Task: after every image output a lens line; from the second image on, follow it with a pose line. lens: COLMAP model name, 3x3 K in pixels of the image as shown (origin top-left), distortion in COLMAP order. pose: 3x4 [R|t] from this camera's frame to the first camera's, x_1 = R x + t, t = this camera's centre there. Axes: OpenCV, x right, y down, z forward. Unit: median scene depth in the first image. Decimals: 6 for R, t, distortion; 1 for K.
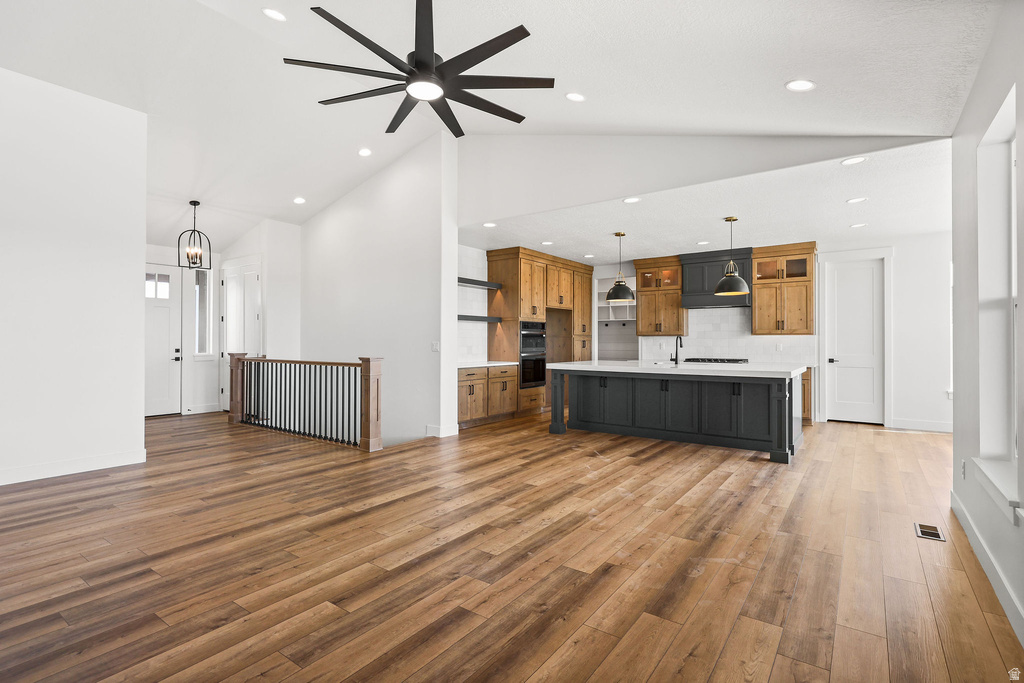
lens RADIAL K [[487.3, 0, 508.6], [0, 487.3, 338.6], [0, 0, 1]] dist [0.001974, 0.000091]
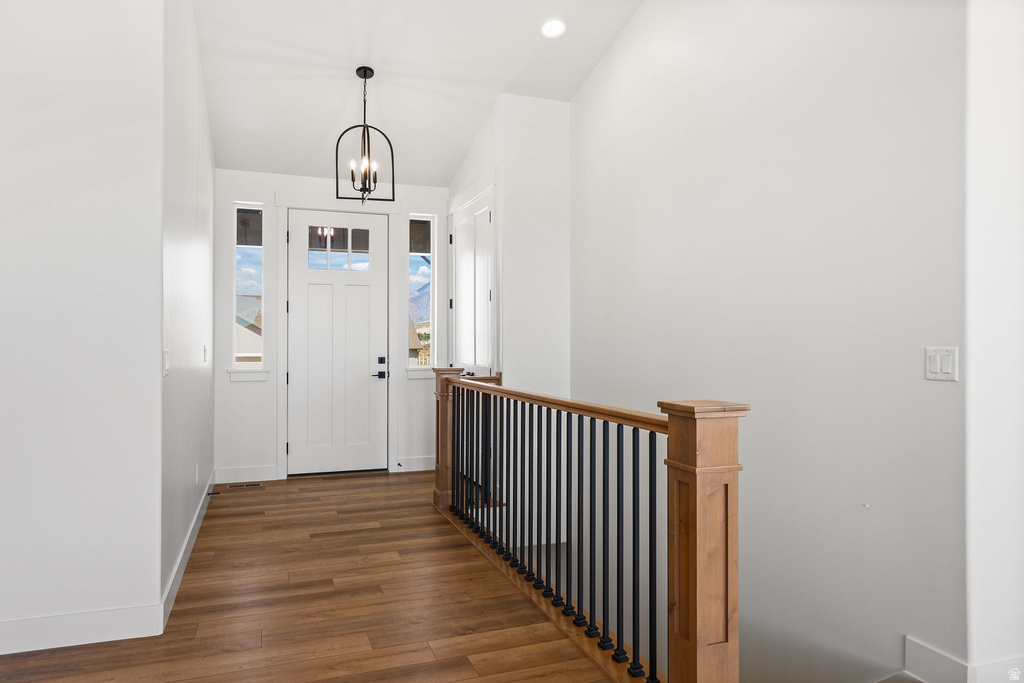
lens RADIAL K [[674.5, 0, 508.2], [0, 674.5, 341.7], [0, 0, 1]] dist [-0.003759, -0.000004]
pose [[0.827151, -0.001630, -0.561978, -0.160882], [0.003694, 0.999990, 0.002536, 0.002177], [0.561968, -0.004174, 0.827148, 0.634827]]
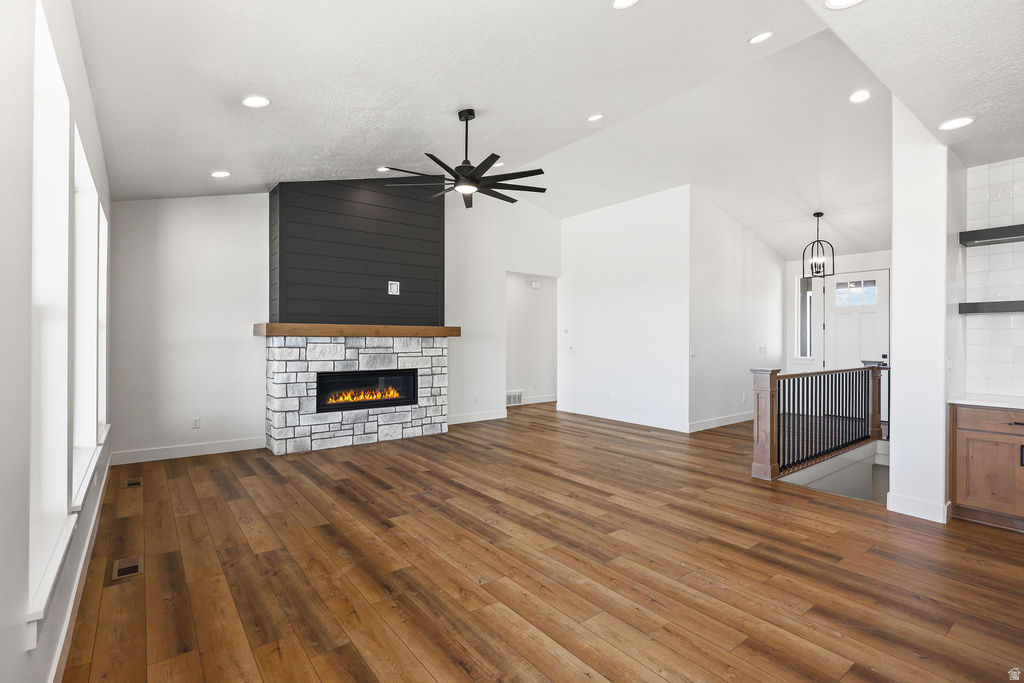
lens RADIAL K [[487.3, 0, 511.9], [0, 487.3, 340.4], [0, 0, 1]] dist [0.001974, 0.000091]
pose [[-0.282033, 0.000274, -0.959405, 0.710759], [0.001656, 0.999999, -0.000202, -0.012285], [0.959403, -0.001646, -0.282034, 0.879221]]
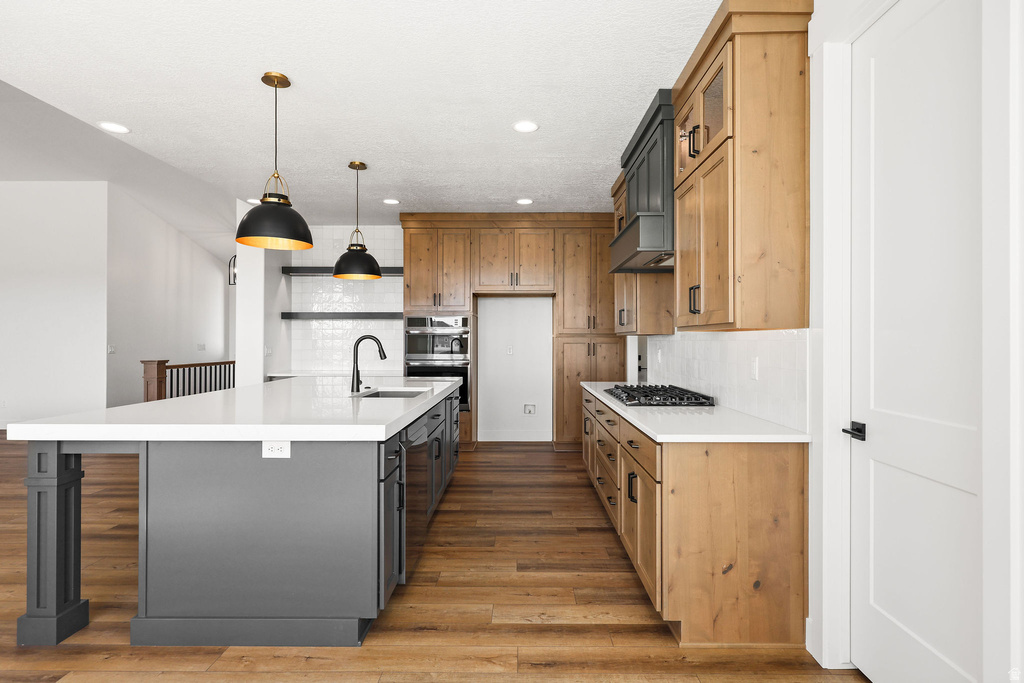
lens RADIAL K [[526.4, 0, 512.1], [0, 526.4, 337.9], [0, 0, 1]] dist [0.002333, -0.000599]
pose [[0.580068, -0.003749, -0.814560, 1.174714], [0.003840, 0.999991, -0.001867, -0.002721], [0.814559, -0.002044, 0.580077, 1.062022]]
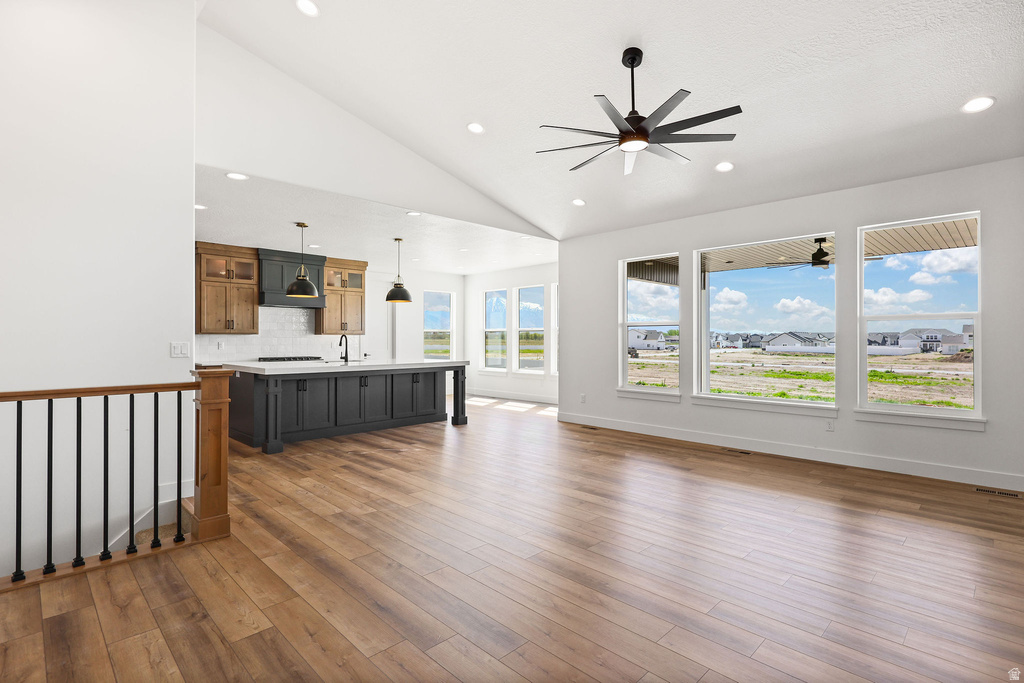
lens RADIAL K [[487.3, 0, 504.2], [0, 487.3, 337.8], [0, 0, 1]] dist [0.001974, 0.000091]
pose [[0.174620, 0.003839, 0.984628, -0.833727], [-0.005775, 0.999979, -0.002875, 0.002089], [-0.984619, -0.005185, 0.174638, 0.618666]]
